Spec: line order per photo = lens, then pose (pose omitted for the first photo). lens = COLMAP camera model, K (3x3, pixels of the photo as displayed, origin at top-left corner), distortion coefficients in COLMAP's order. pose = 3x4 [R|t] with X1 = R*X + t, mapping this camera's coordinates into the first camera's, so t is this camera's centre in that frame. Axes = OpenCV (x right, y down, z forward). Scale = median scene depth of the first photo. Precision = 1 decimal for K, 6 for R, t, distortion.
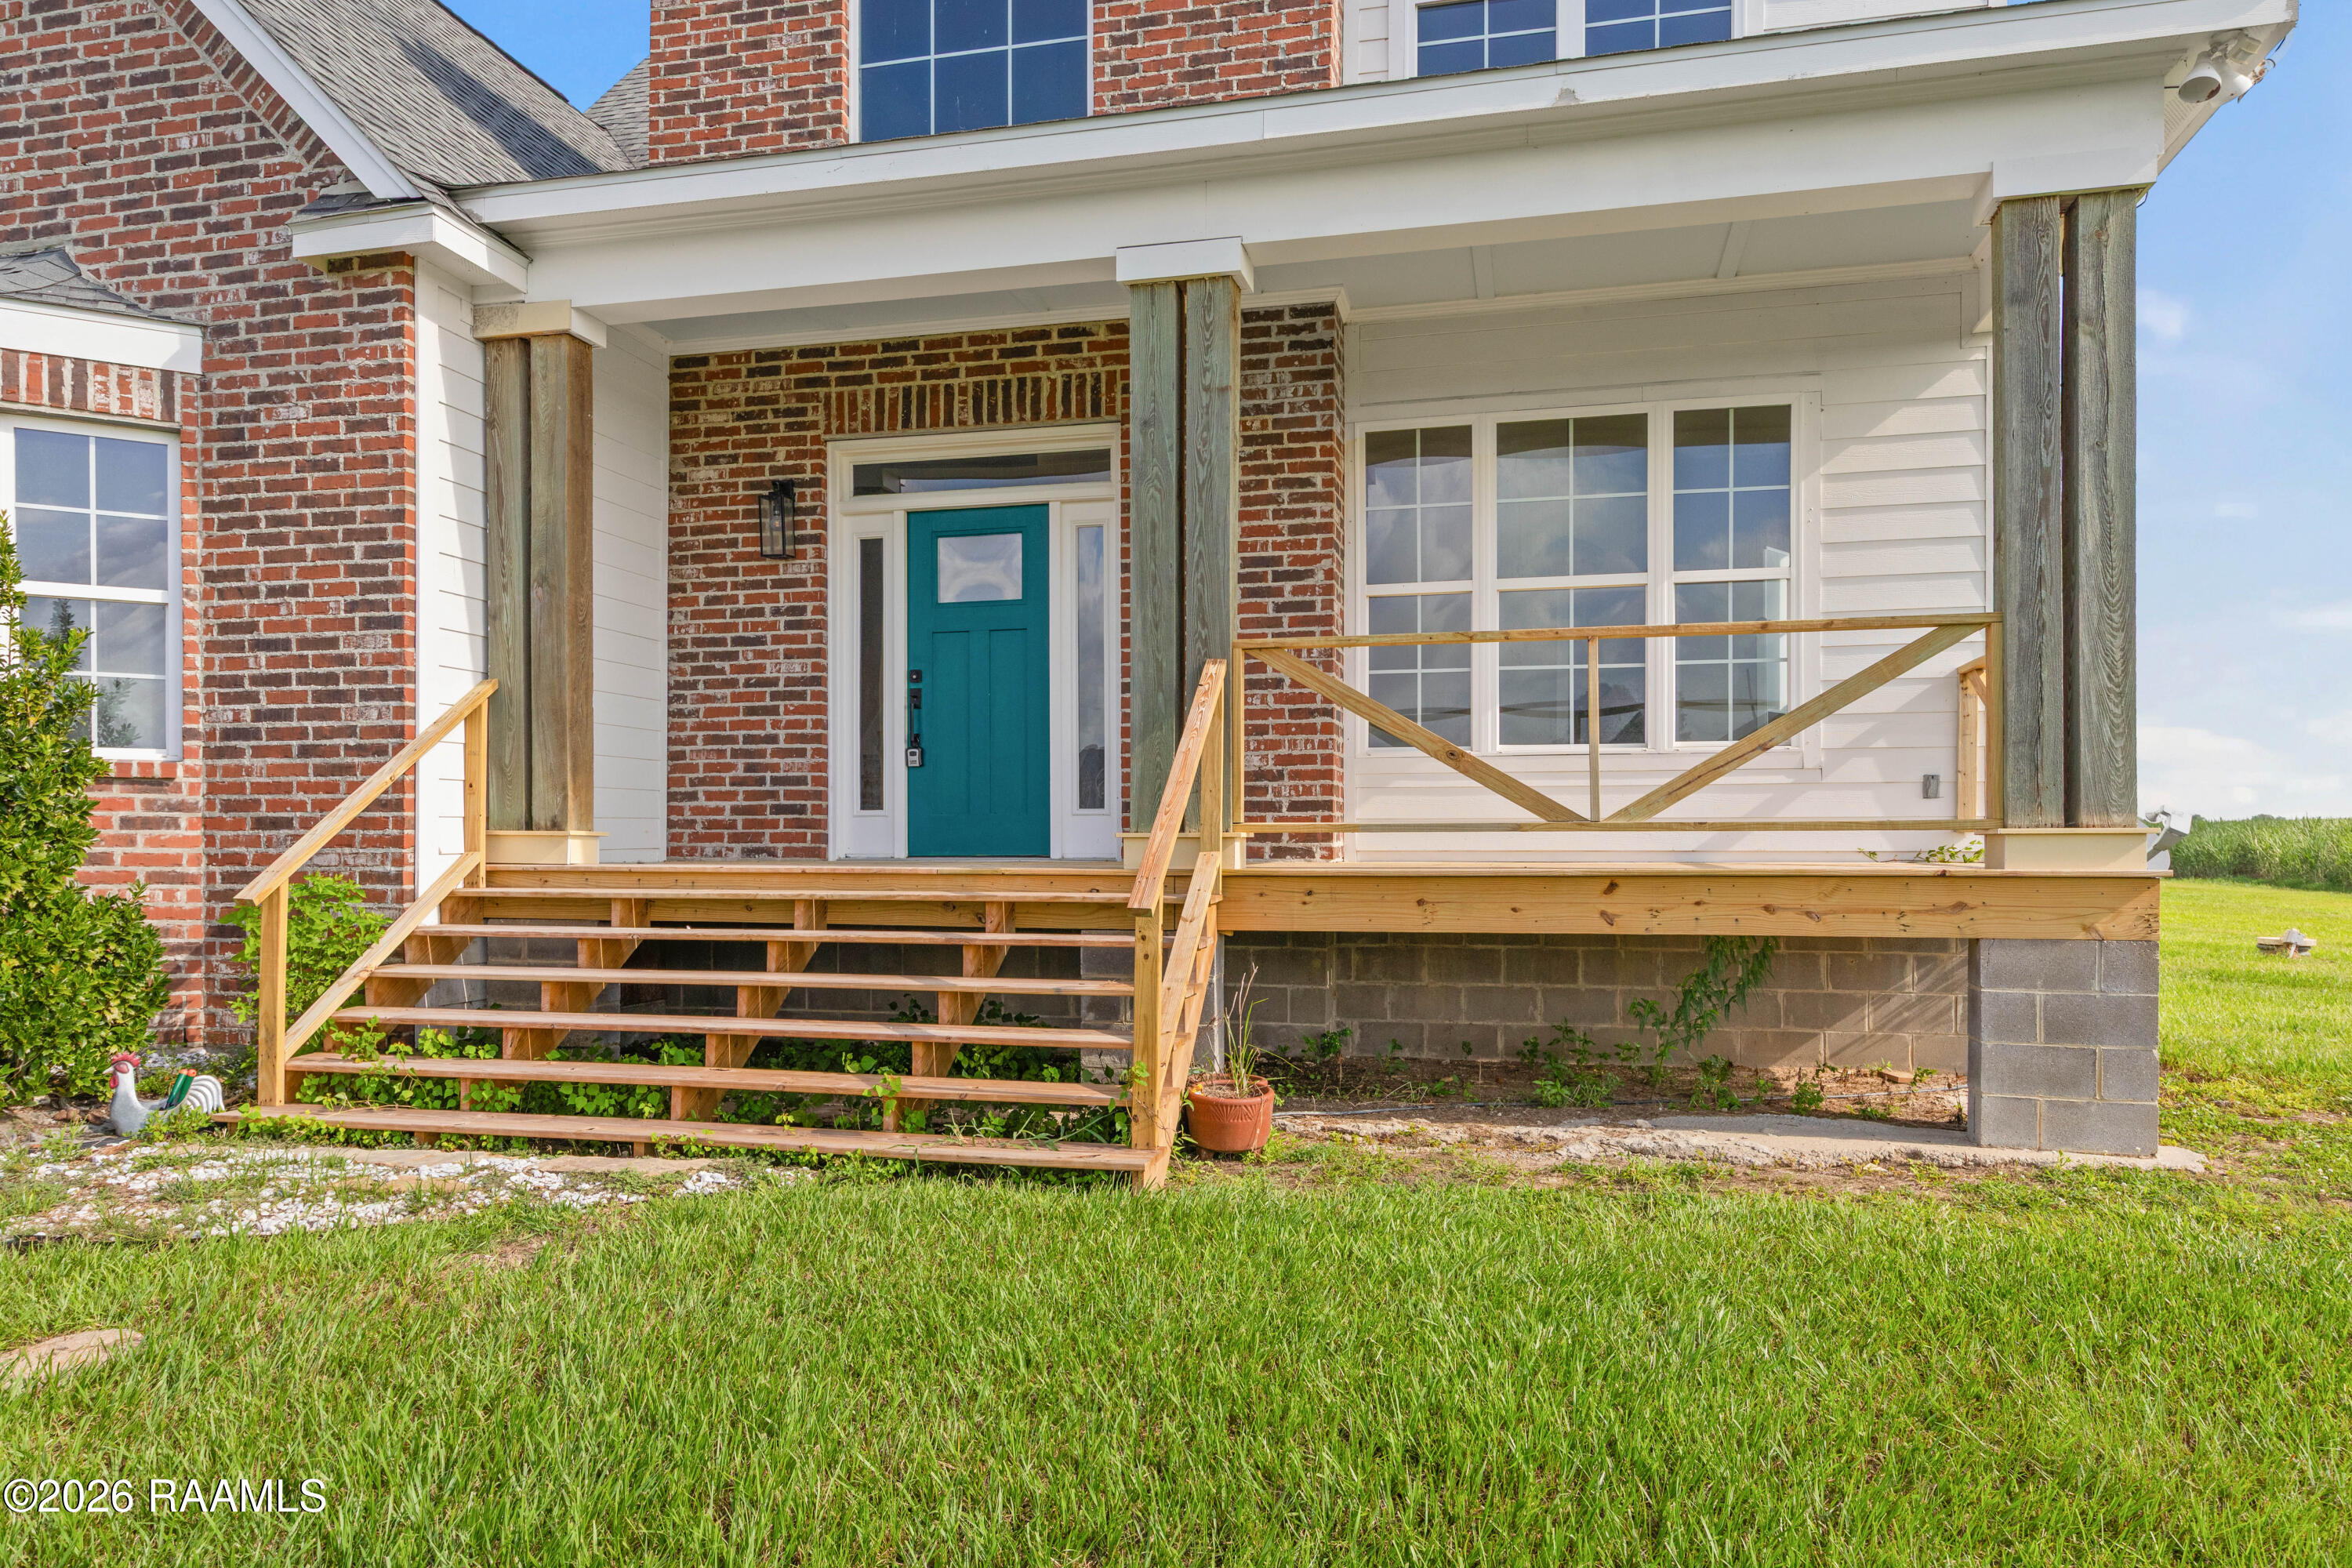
lens RADIAL K [[1555.5, 0, 1172.3], [0, 1555.5, 809.4], [0, 0, 1]] dist [0.006531, -0.001446]
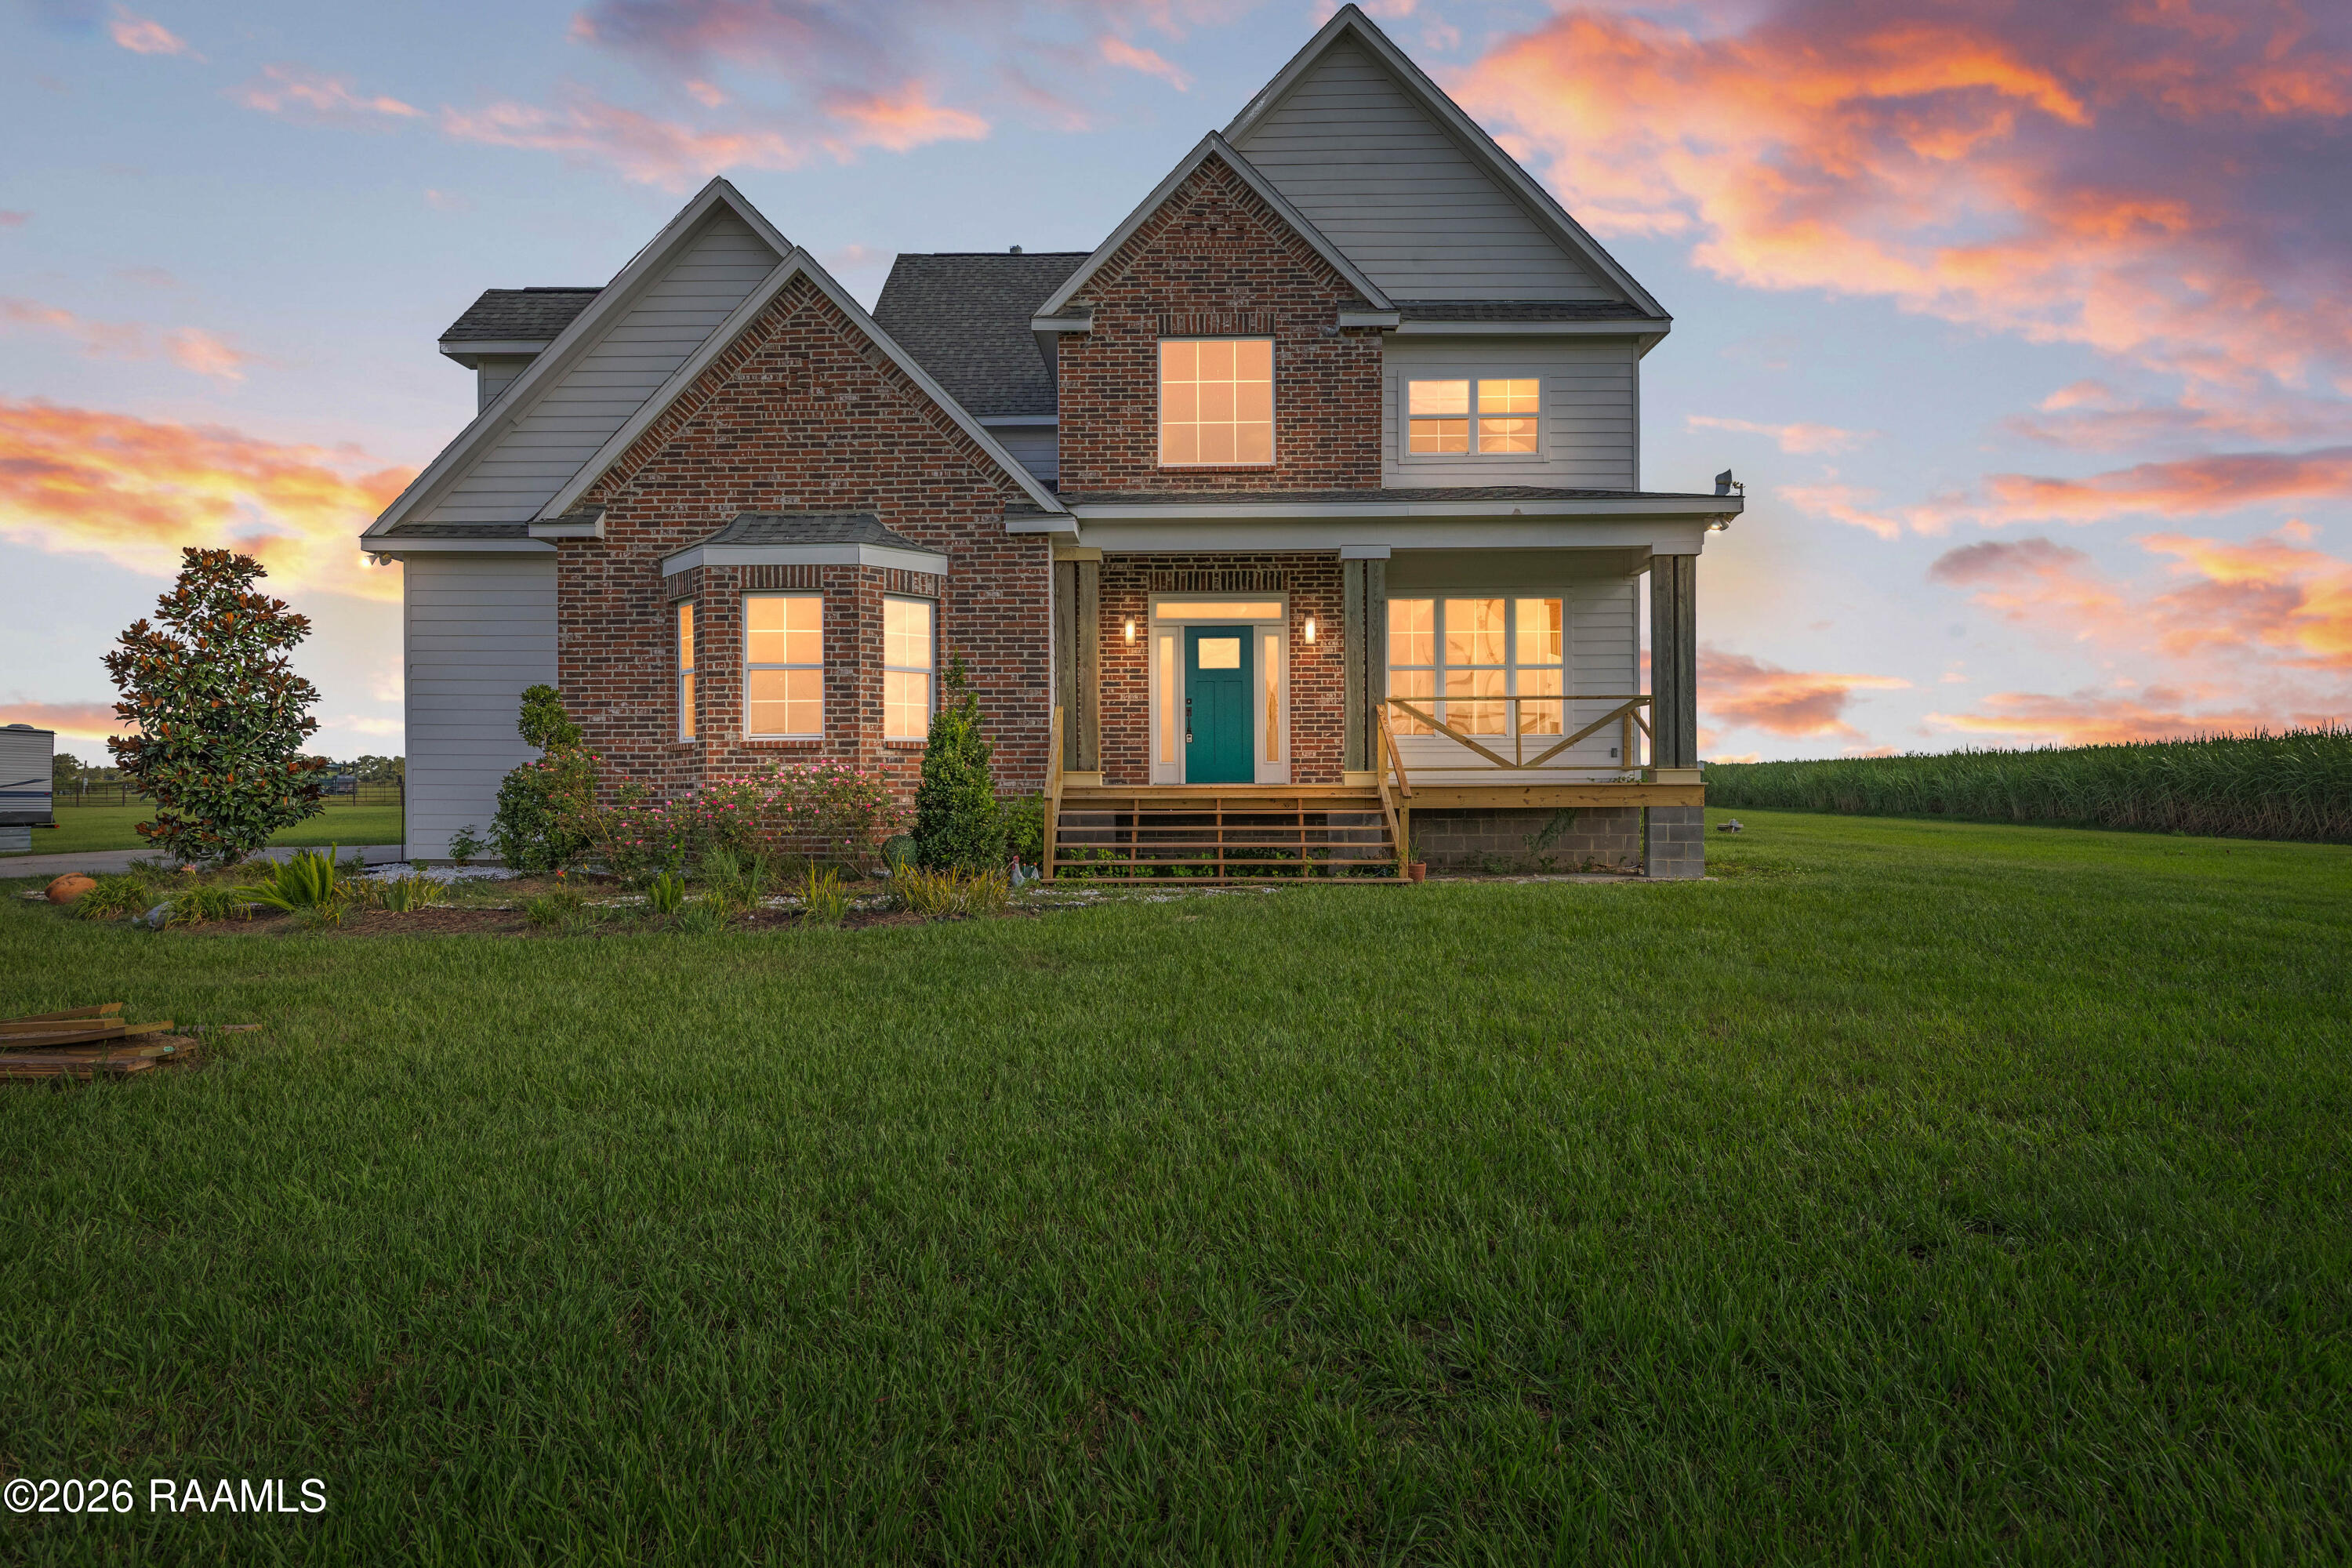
lens RADIAL K [[1247.9, 0, 1180.9], [0, 1247.9, 763.9], [0, 0, 1]] dist [-0.002326, -0.000087]
pose [[0.977234, -0.001647, 0.212157, -0.680398], [0.000247, 0.999978, 0.006623, -0.010129], [-0.212163, -0.006420, 0.977213, -0.898270]]
